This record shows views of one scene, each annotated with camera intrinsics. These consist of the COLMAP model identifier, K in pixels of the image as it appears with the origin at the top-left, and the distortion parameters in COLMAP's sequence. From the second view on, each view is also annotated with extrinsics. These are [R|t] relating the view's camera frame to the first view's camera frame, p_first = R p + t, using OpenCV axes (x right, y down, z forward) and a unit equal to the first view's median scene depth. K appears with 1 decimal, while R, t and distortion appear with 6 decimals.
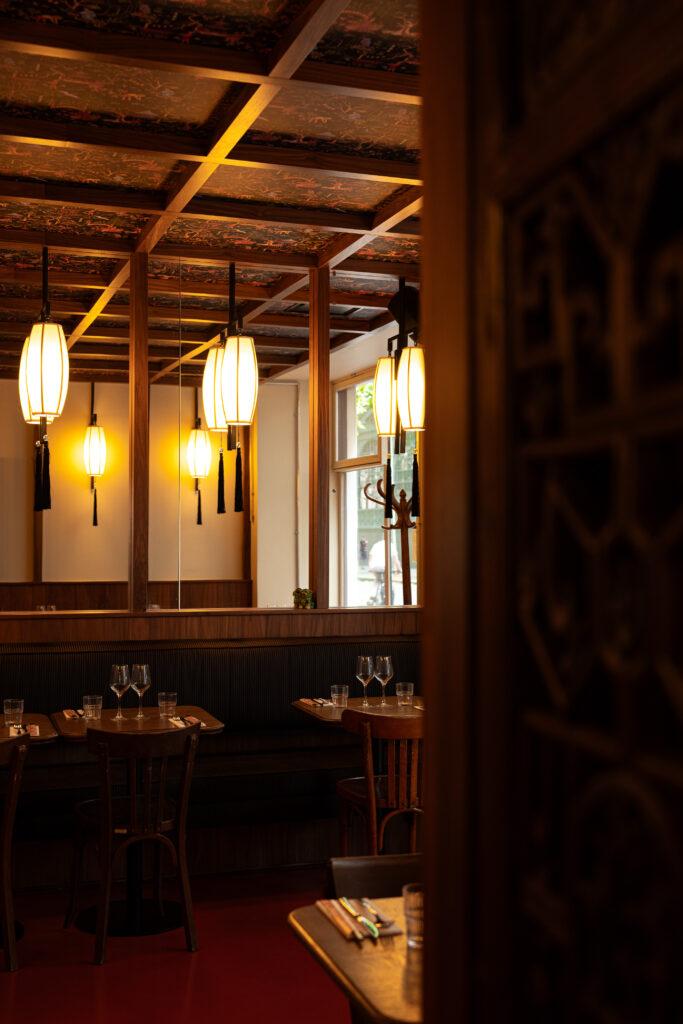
lens RADIAL K [[1191.9, 0, 357.6], [0, 1191.9, 530.6], [0, 0, 1]] dist [0.003932, -0.033718]
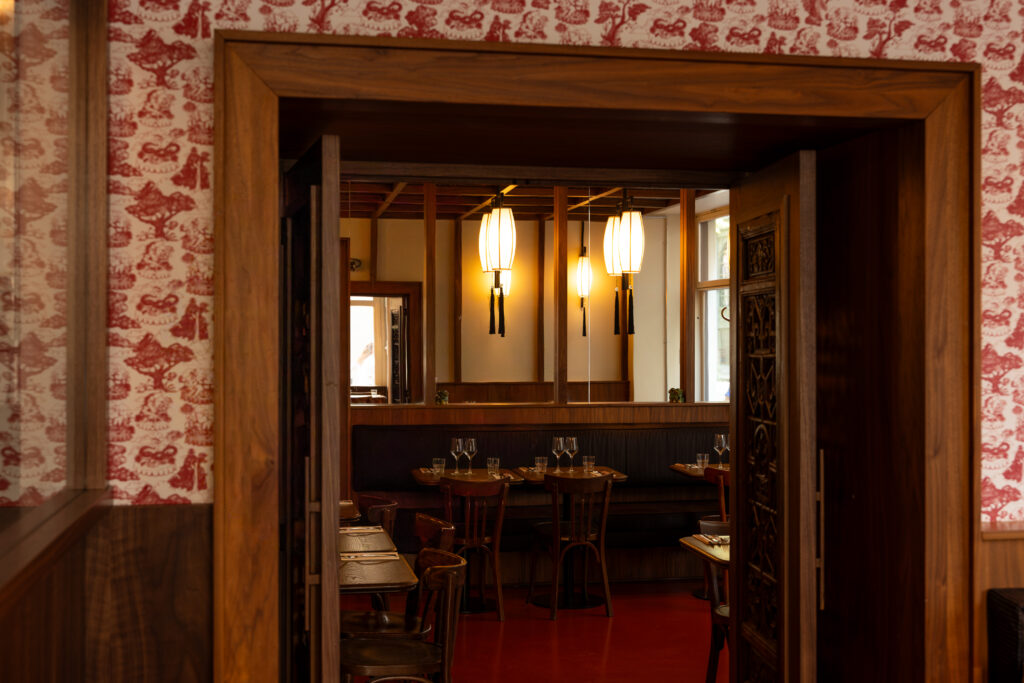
lens RADIAL K [[1291.5, 0, 532.8], [0, 1291.5, 338.1], [0, 0, 1]] dist [0.100464, -0.004625]
pose [[0.989561, -0.001580, -0.144103, 0.007765], [0.002944, 0.999953, 0.009248, -0.028019], [0.144082, -0.009575, 0.989519, -0.596587]]
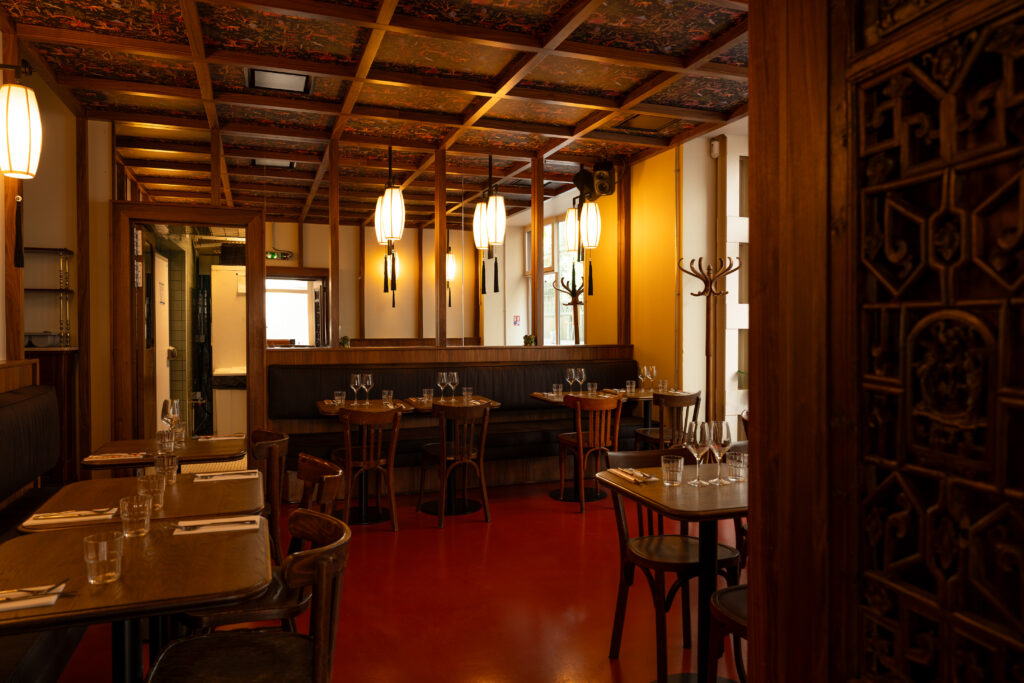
lens RADIAL K [[681.7, 0, 512.0], [0, 681.7, 341.5], [0, 0, 1]] dist [-0.010854, -0.003556]
pose [[0.999974, -0.003366, 0.006410, -0.089218], [0.003164, 0.999508, 0.031193, 0.029383], [-0.006511, -0.031172, 0.999493, -0.051632]]
